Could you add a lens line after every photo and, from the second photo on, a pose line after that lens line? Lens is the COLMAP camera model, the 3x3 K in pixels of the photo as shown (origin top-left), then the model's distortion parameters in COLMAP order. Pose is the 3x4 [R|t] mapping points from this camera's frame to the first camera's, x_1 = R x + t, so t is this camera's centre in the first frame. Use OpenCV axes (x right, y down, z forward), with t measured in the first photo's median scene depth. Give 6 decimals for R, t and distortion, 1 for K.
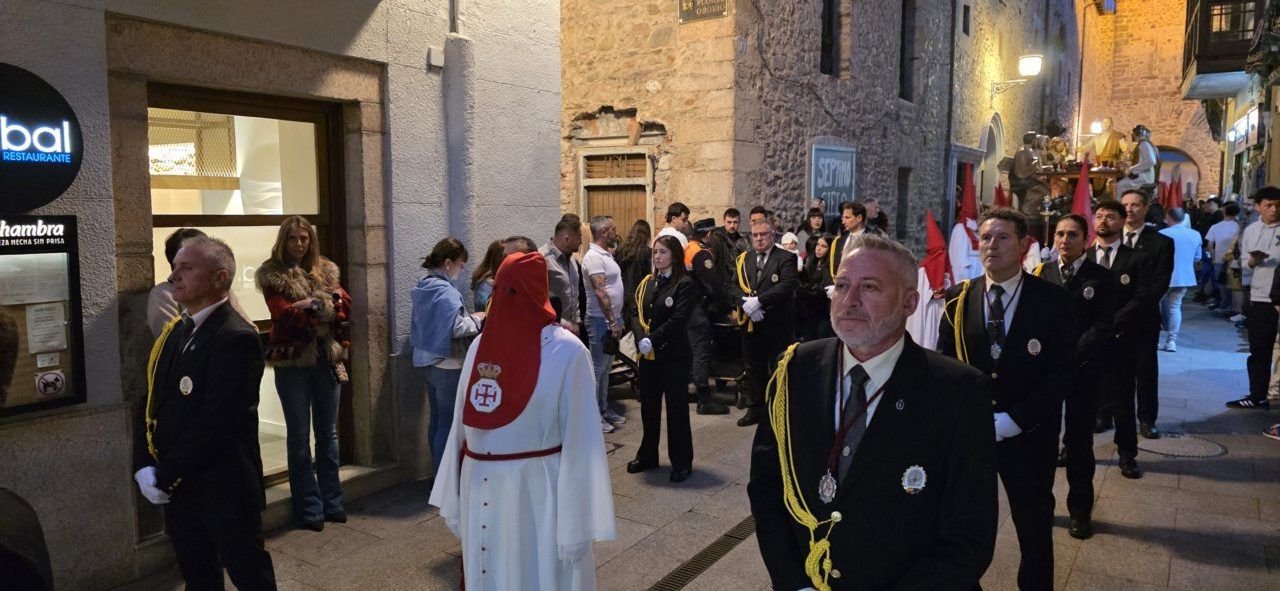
lens RADIAL K [[844.9, 0, 640.1], [0, 844.9, 307.5], [0, 0, 1]] dist [0.086686, -0.096465]
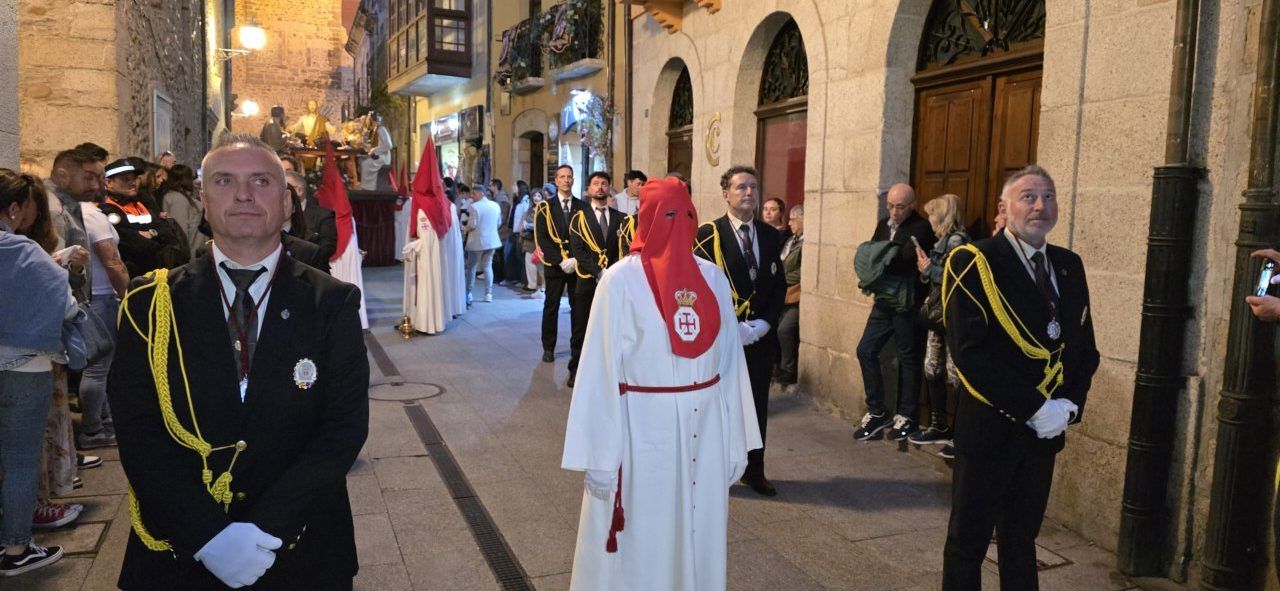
lens RADIAL K [[856.3, 0, 660.3], [0, 856.3, 298.2], [0, 0, 1]] dist [0.028974, -0.040096]
pose [[0.556276, -0.066031, 0.828370, -0.278181], [0.057250, 0.997515, 0.041069, 0.009330], [-0.829023, 0.024578, 0.558674, 0.135516]]
